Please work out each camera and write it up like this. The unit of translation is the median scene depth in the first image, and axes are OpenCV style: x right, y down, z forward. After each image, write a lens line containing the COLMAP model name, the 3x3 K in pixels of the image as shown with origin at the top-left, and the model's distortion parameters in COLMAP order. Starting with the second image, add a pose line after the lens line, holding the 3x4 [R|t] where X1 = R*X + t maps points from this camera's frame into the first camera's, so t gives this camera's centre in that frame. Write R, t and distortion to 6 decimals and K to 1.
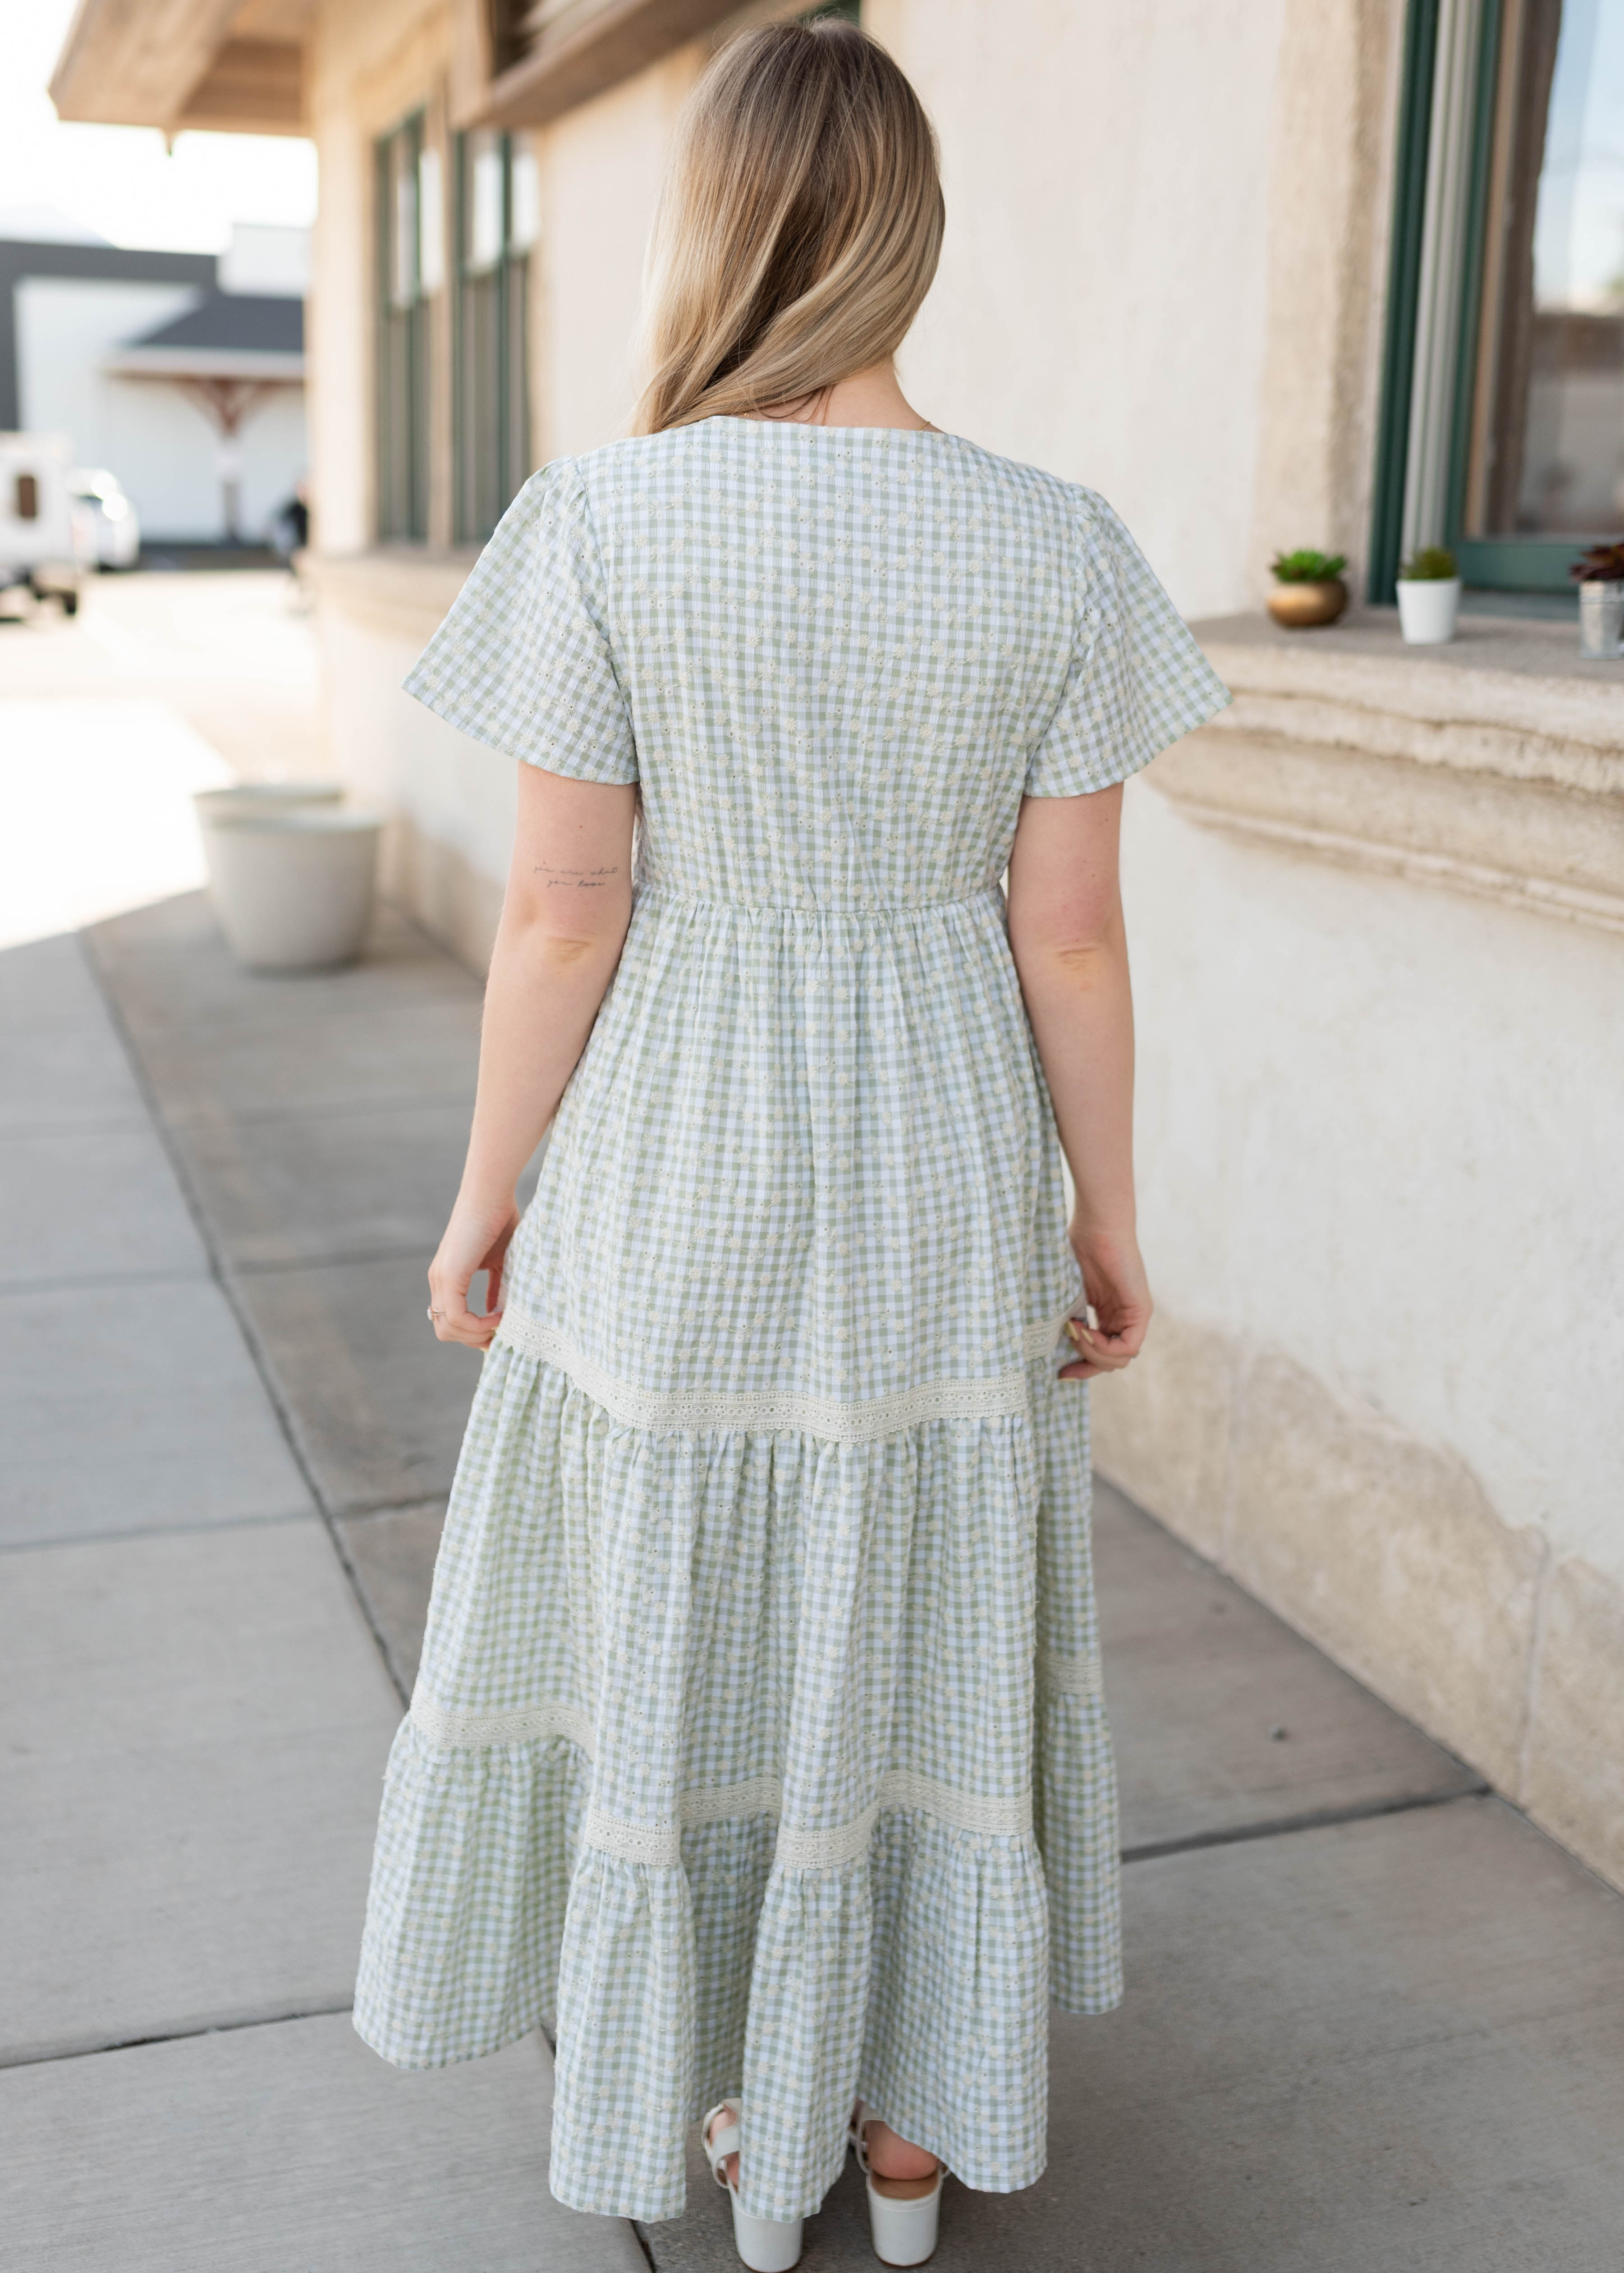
lens RADIAL K [[2531.4, 0, 820.2], [0, 2531.4, 1089.6], [0, 0, 1]] dist [-0.005567, 0.023479]
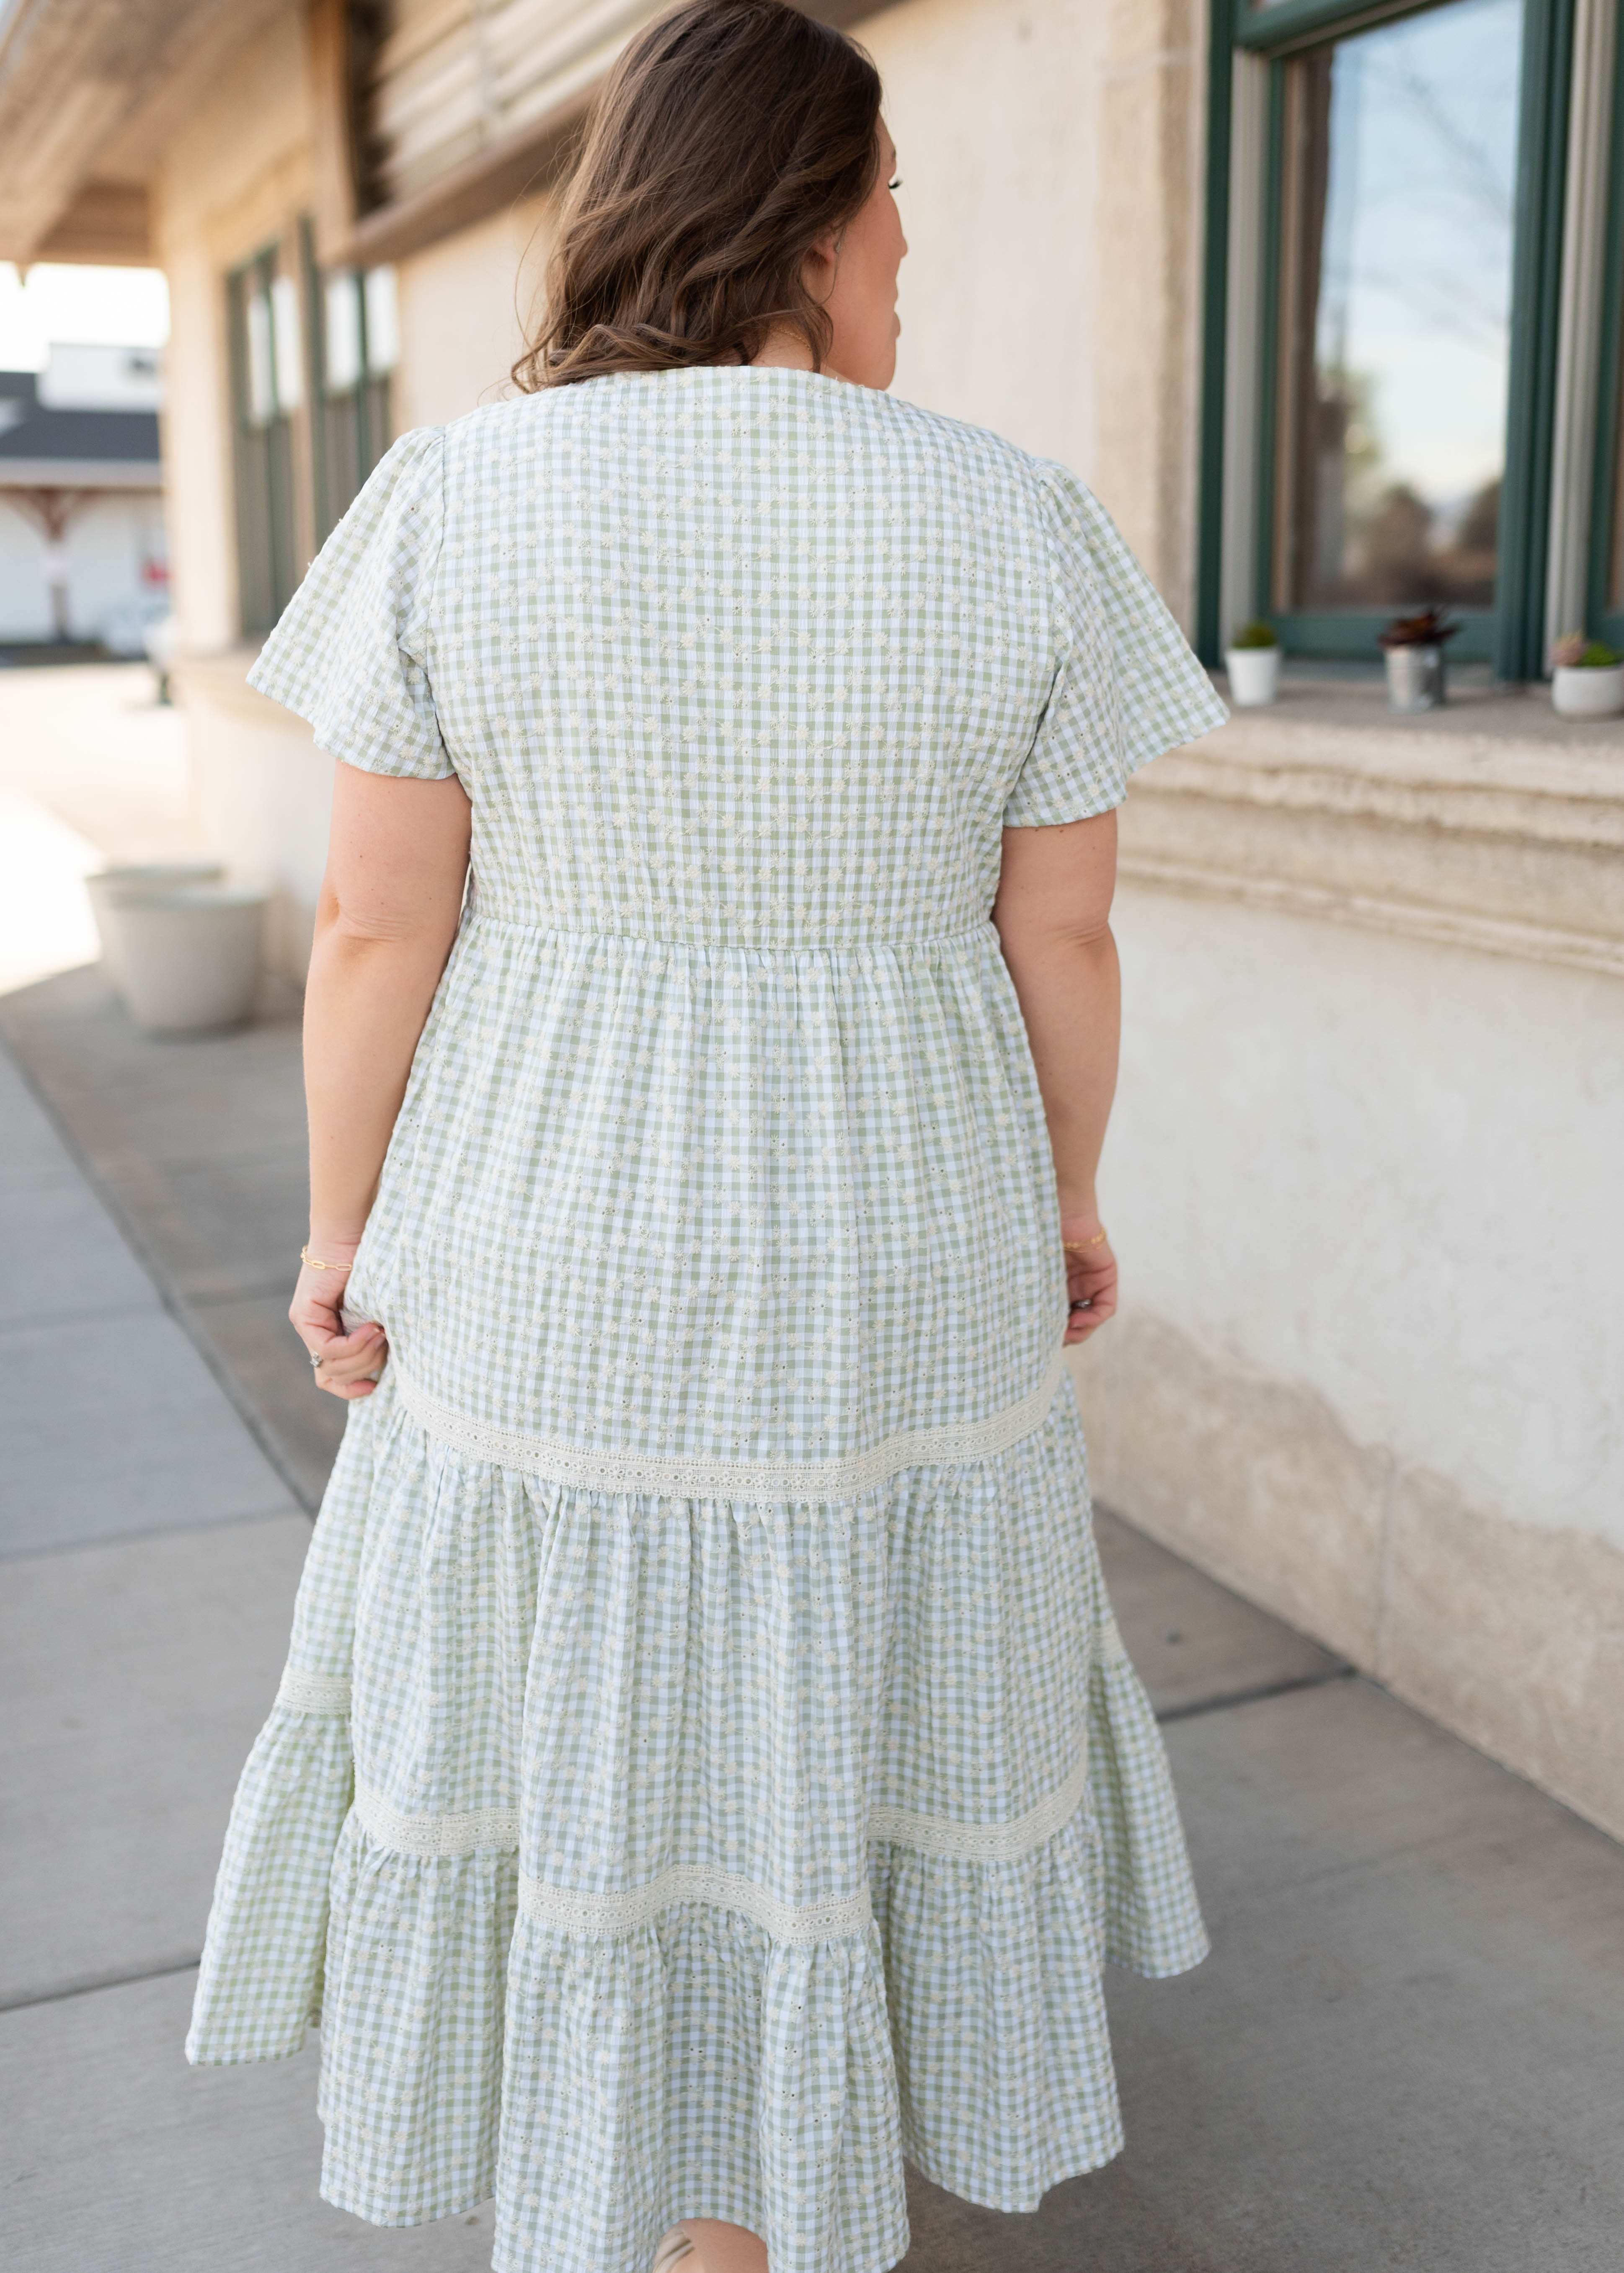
lens RADIAL K [[2363.0, 0, 806.3], [0, 2363.0, 1074.8], [0, 0, 1]] dist [0.000642, 0.006417]
pose [[0.996000, -0.046844, 0.076085, -0.058045], [0.048505, 0.998620, -0.020134, 0.009593], [-0.075037, 0.023744, 0.996898, -0.080545]]
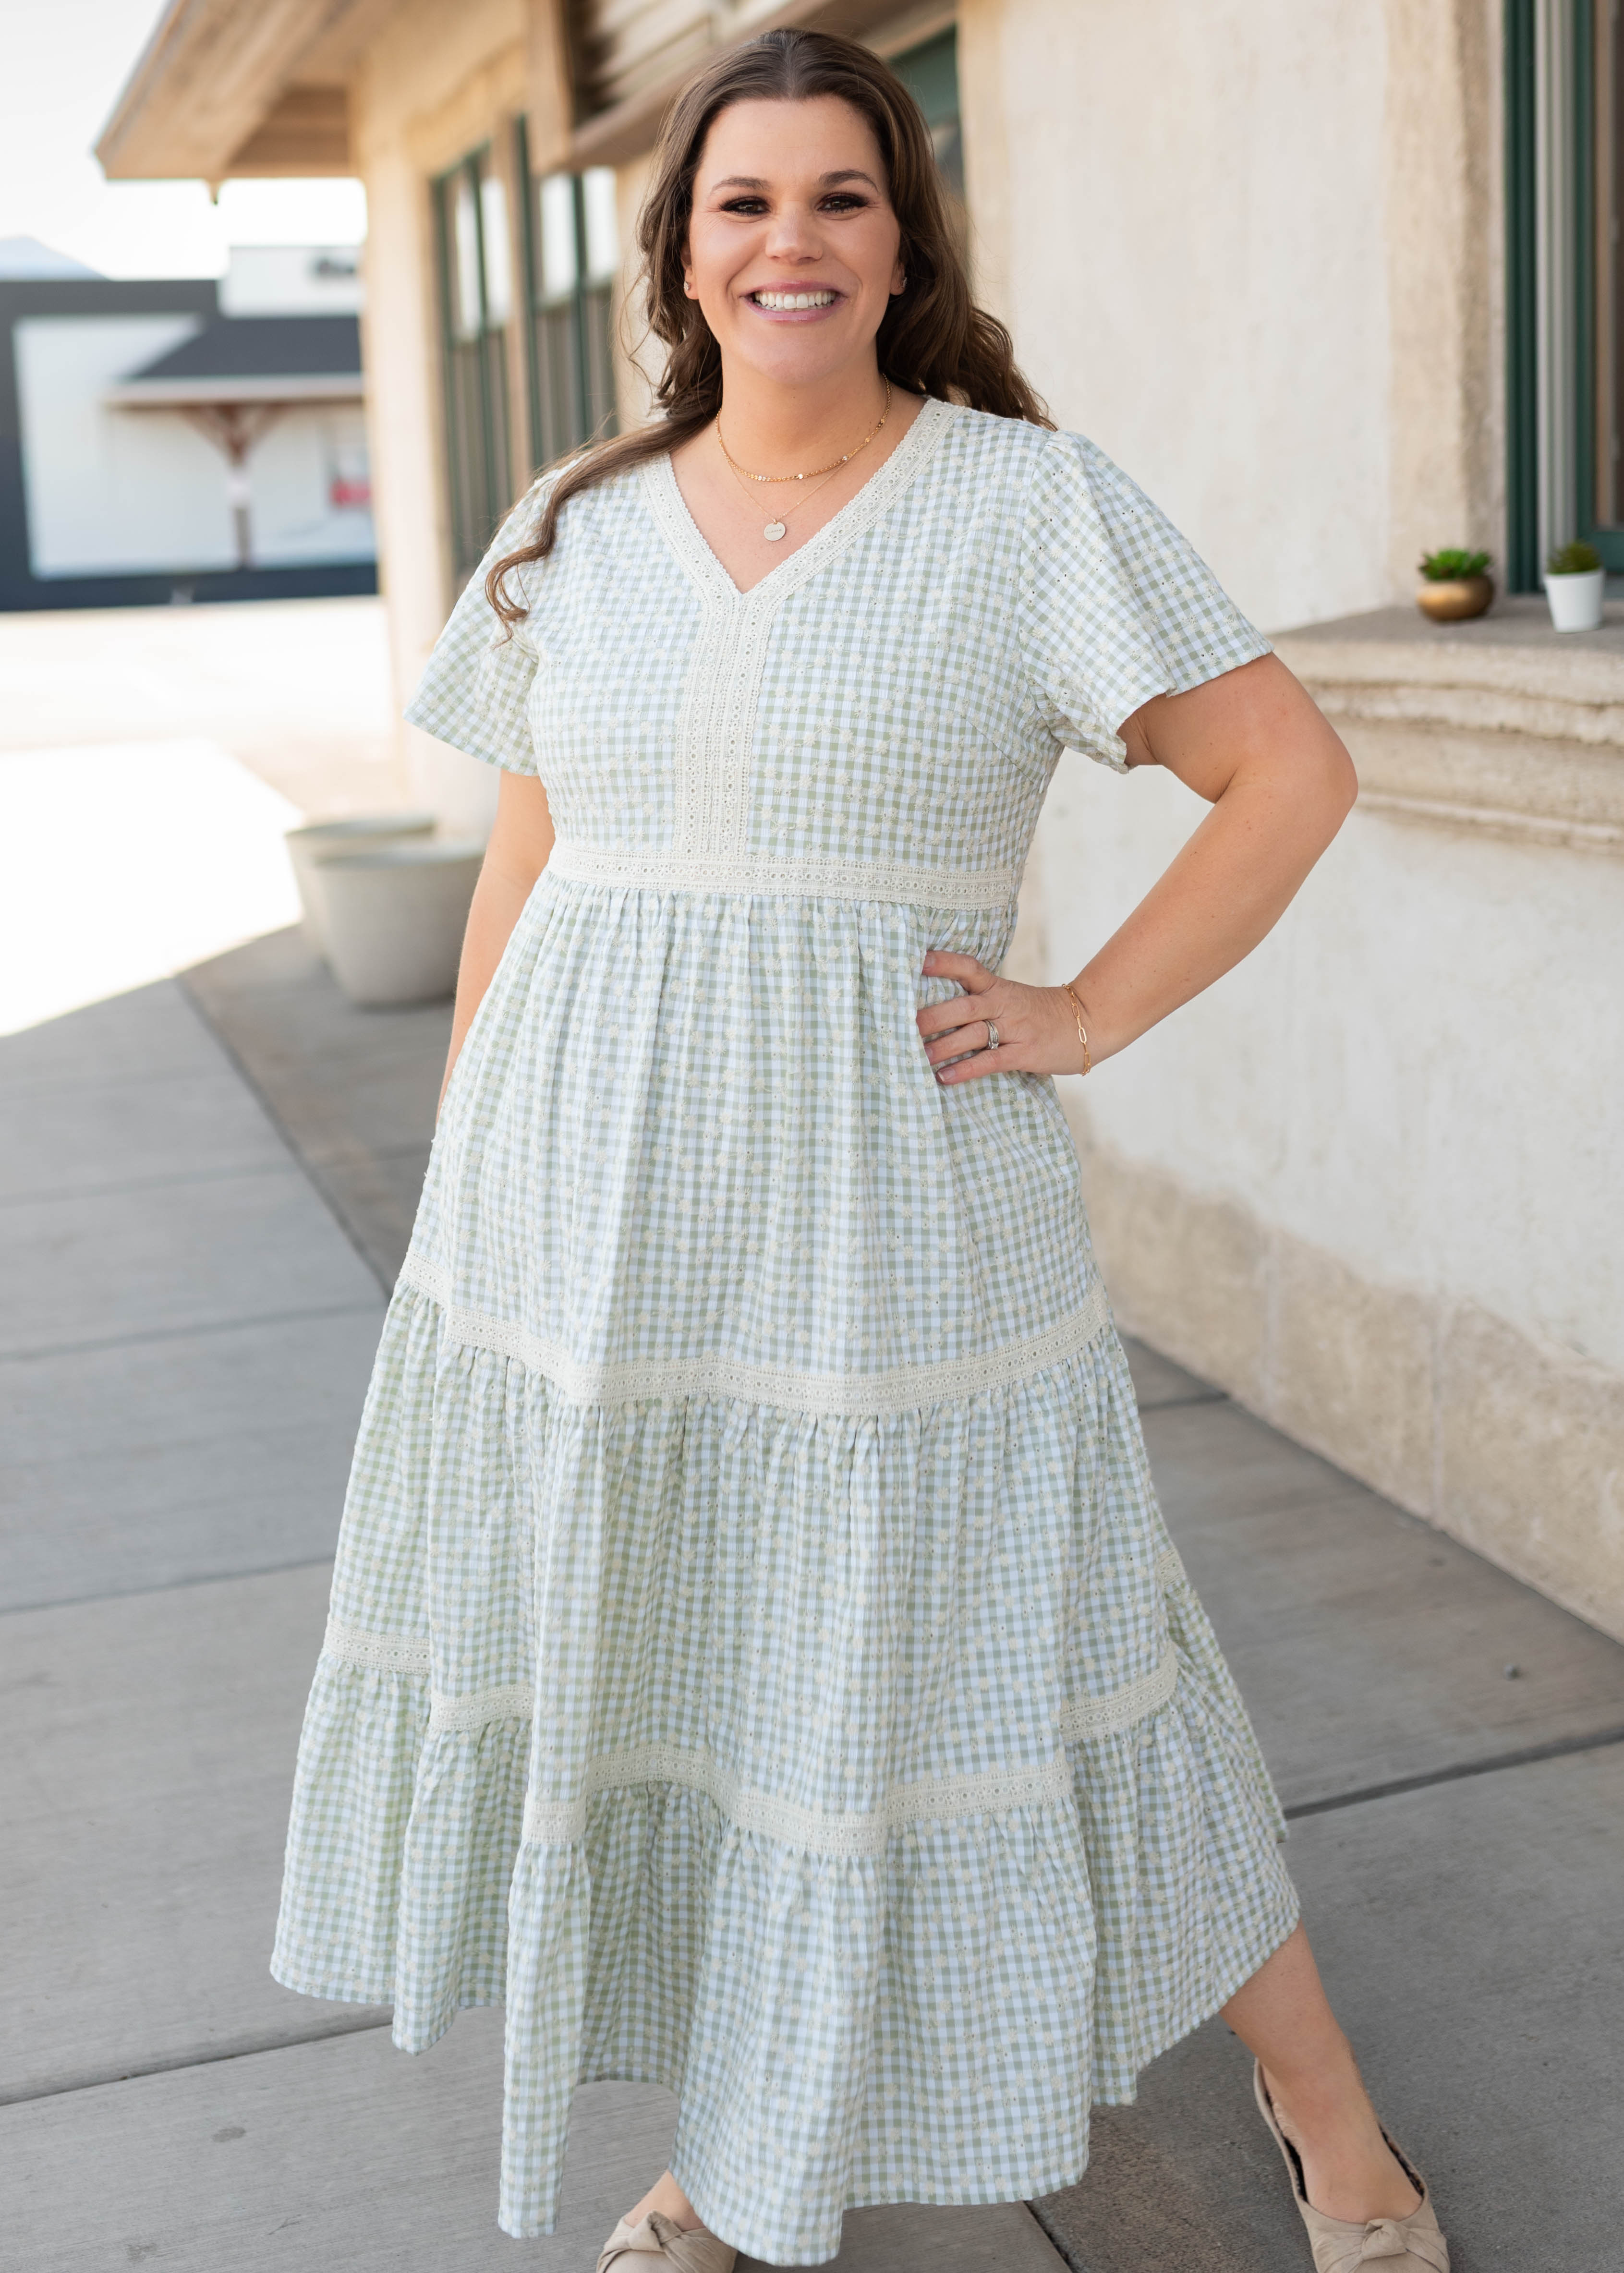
lens RADIAL K [[2708.5, 0, 773.5], [0, 2708.5, 903.3], [0, 0, 1]] dist [-0.006272, 0.024333]
pose [[0.997517, -0.062947, -0.031581, -0.067532], [0.060423, 0.995325, -0.075353, 0.005476], [0.036177, 0.073258, 0.996657, -0.144057]]
